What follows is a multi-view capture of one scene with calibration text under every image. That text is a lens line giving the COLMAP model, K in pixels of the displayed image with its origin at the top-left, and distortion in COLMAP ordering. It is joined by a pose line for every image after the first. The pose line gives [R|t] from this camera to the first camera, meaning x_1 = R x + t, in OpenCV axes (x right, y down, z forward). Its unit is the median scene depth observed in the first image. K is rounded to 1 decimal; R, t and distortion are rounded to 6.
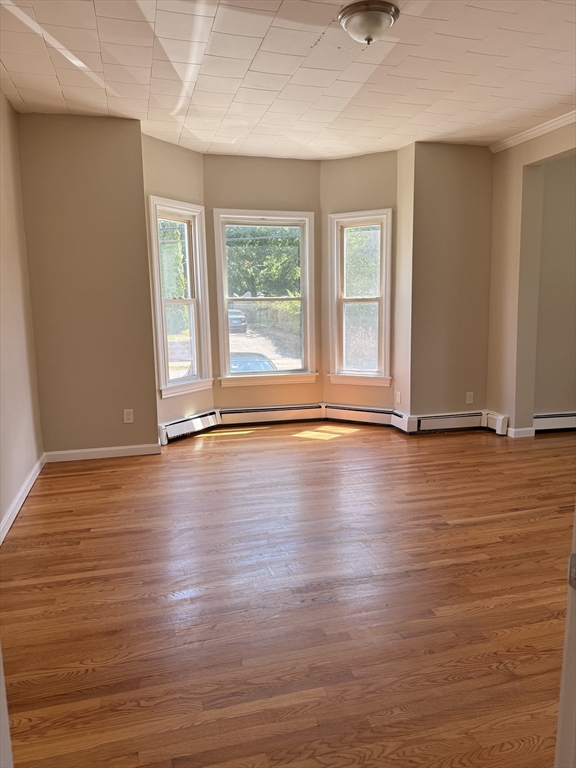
lens RADIAL K [[541.5, 0, 291.1], [0, 541.5, 377.4], [0, 0, 1]] dist [0.024188, -0.037019]
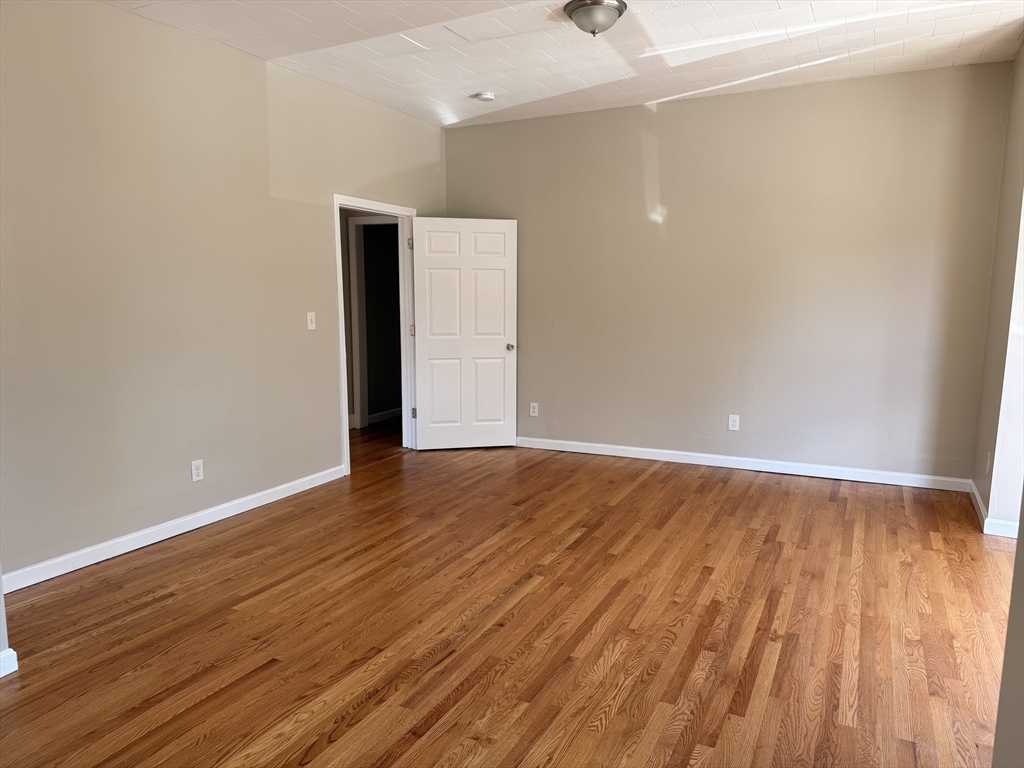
lens RADIAL K [[722.0, 0, 510.3], [0, 722.0, 386.6], [0, 0, 1]] dist [0.024188, -0.037019]
pose [[-0.677131, 0.103779, -0.728508, 0.844383], [-0.105561, 0.966067, 0.235737, -0.195566], [0.728252, 0.236527, -0.643198, 1.256278]]
